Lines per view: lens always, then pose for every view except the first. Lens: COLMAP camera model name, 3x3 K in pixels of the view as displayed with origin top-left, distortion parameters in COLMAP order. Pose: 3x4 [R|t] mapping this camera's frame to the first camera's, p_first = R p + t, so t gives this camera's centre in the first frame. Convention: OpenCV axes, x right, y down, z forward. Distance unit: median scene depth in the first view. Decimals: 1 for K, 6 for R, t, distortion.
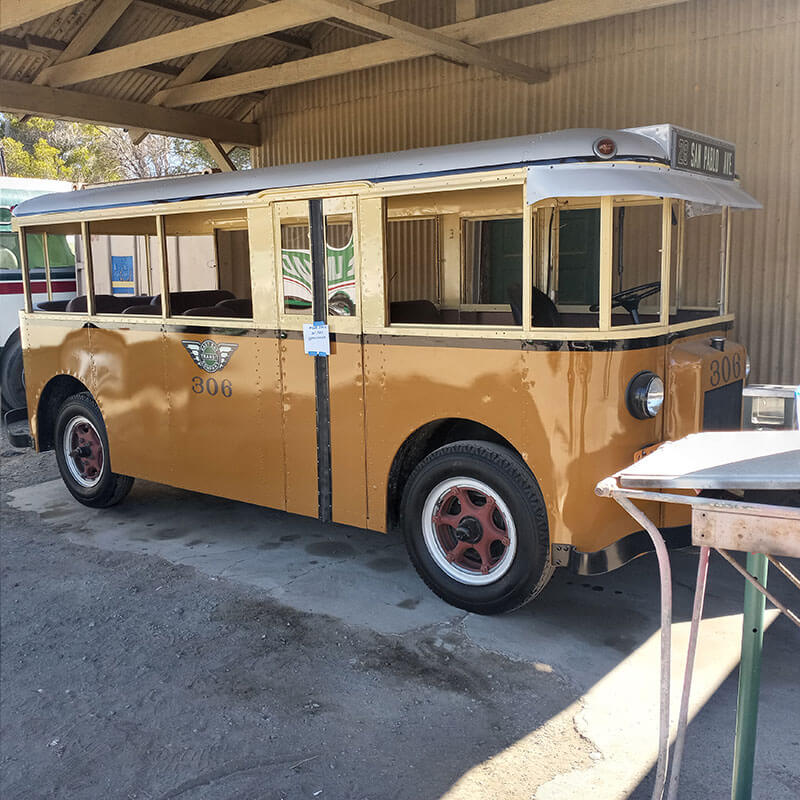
lens RADIAL K [[863.7, 0, 421.1], [0, 863.7, 397.3], [0, 0, 1]] dist [0.068868, -0.160493]
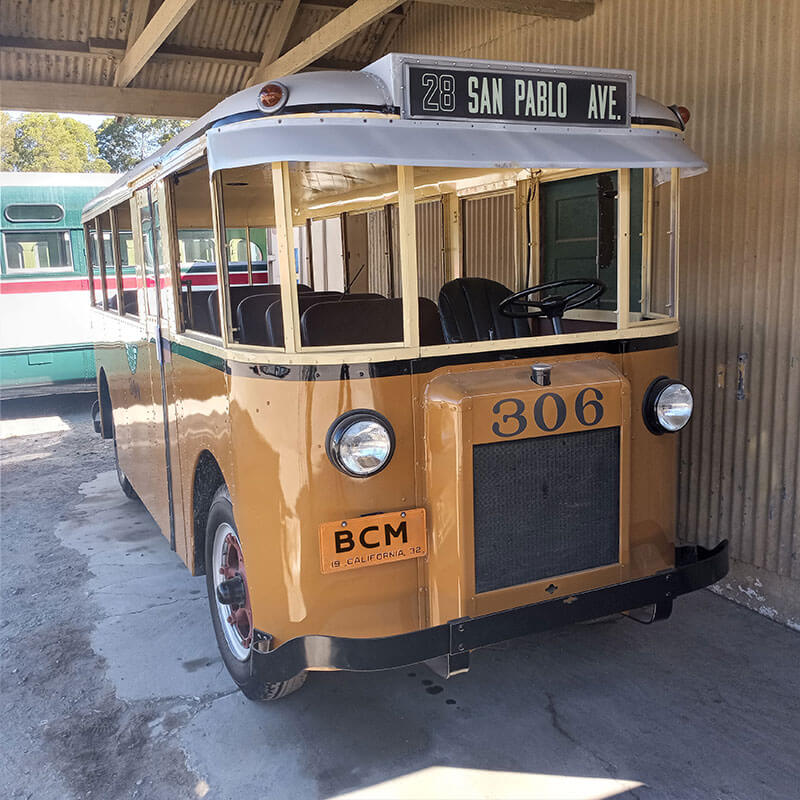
lens RADIAL K [[863.7, 0, 421.1], [0, 863.7, 397.3], [0, 0, 1]] dist [0.068868, -0.160493]
pose [[0.890123, 0.060162, -0.451733, 0.487886], [-0.051652, 0.998179, 0.031160, -0.051665], [0.452785, -0.004403, 0.891609, 0.309194]]
